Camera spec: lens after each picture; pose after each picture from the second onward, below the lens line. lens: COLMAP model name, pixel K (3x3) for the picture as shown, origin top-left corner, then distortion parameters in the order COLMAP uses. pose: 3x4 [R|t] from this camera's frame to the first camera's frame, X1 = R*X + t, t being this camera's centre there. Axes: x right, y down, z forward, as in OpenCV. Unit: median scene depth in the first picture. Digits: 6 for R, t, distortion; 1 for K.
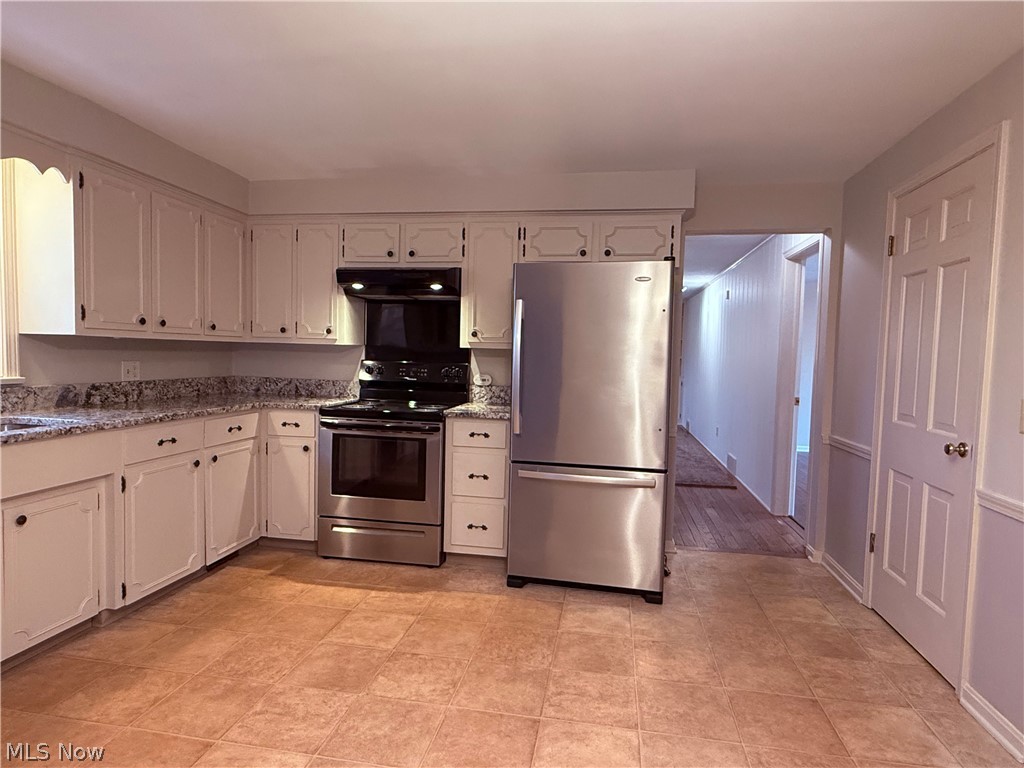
lens RADIAL K [[587.2, 0, 511.8], [0, 587.2, 384.4], [0, 0, 1]] dist [-0.000179, -0.000640]
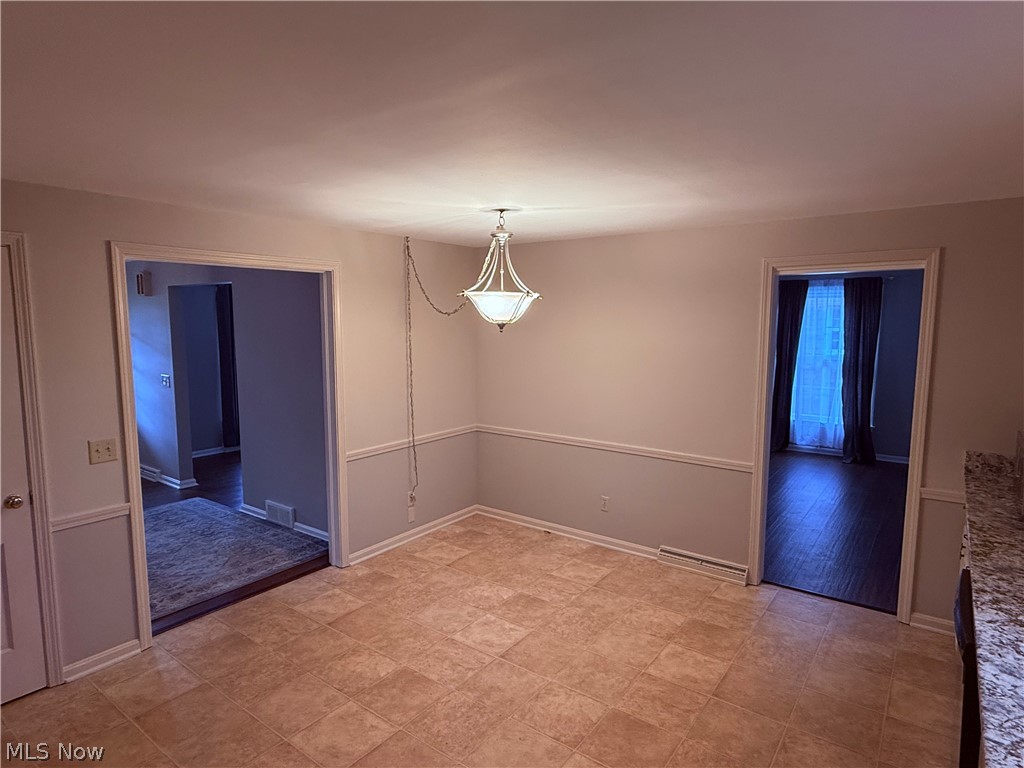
lens RADIAL K [[587.2, 0, 512.4], [0, 587.2, 383.2], [0, 0, 1]] dist [-0.000179, -0.000640]
pose [[-0.890845, -0.075597, 0.447973, -0.568348], [0.001713, 0.985492, 0.169711, -0.354137], [-0.454304, 0.151954, -0.877792, 2.064376]]
